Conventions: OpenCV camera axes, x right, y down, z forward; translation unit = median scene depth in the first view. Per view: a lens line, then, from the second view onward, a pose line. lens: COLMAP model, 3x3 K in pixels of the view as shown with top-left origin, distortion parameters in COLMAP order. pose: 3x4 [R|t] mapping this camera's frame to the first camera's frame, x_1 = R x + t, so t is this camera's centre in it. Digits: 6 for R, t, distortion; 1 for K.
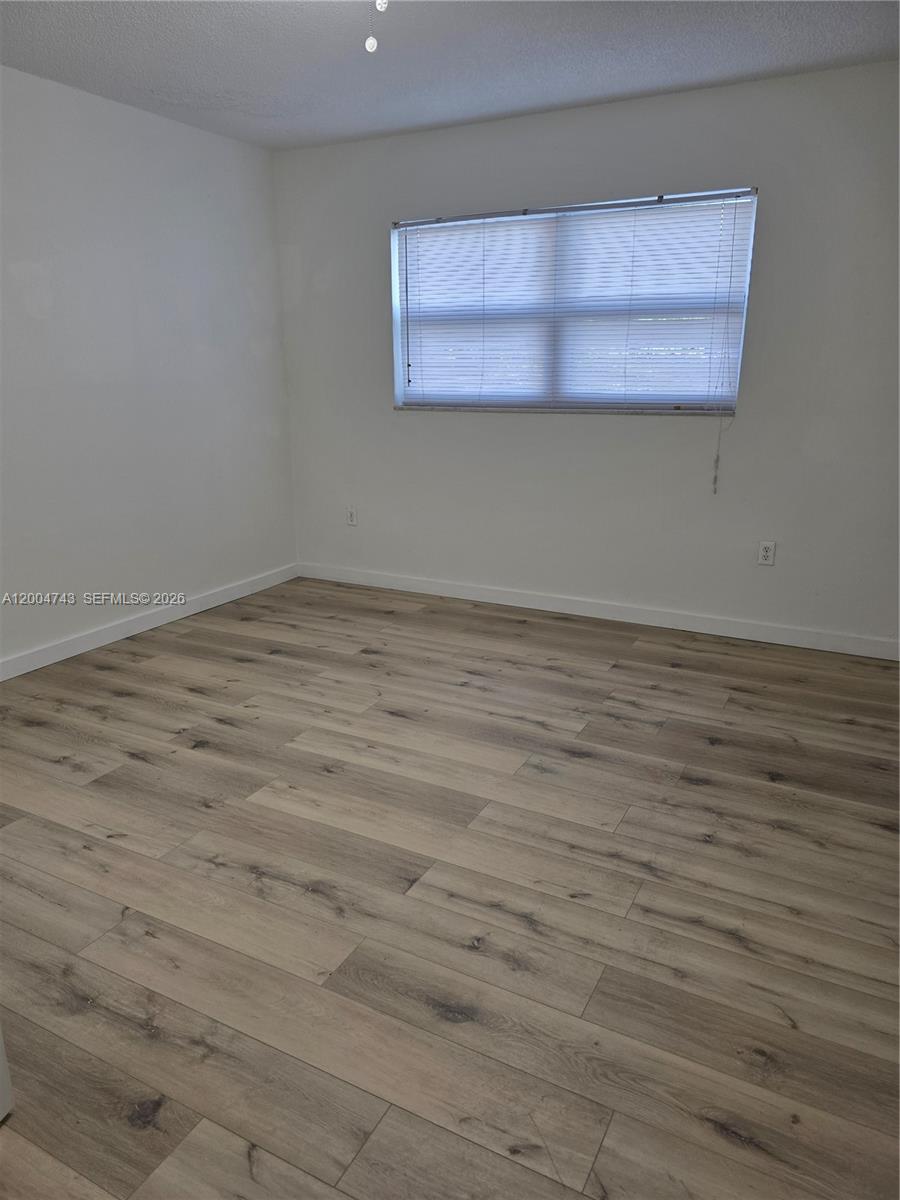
lens RADIAL K [[820.0, 0, 450.0], [0, 820.0, 600.1], [0, 0, 1]] dist [0.060794, -0.050156]
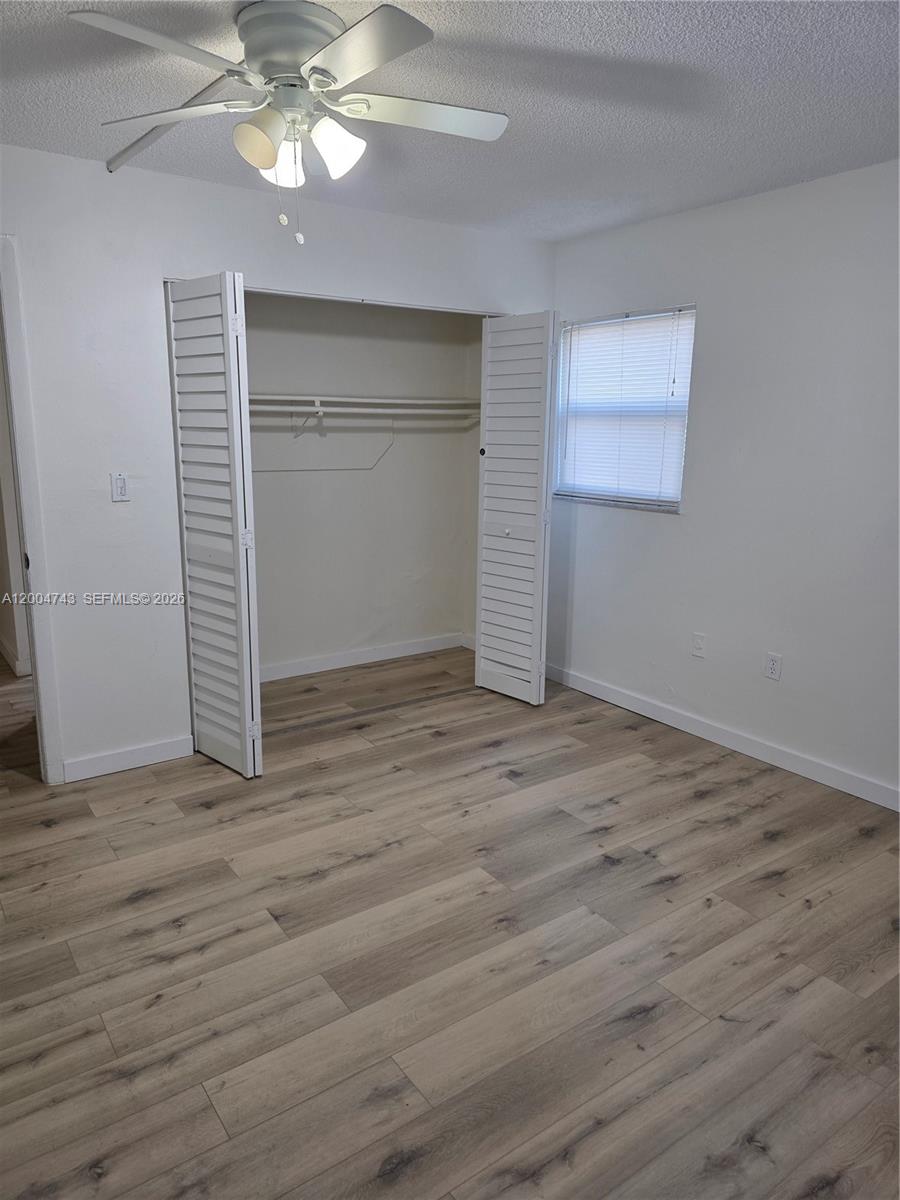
lens RADIAL K [[820.0, 0, 450.0], [0, 820.0, 598.9], [0, 0, 1]] dist [0.060794, -0.050156]
pose [[-0.456030, 0.190803, -0.869271, 0.751078], [-0.249740, 0.910065, 0.330774, -0.499939], [0.854205, 0.367935, -0.367366, 1.434606]]
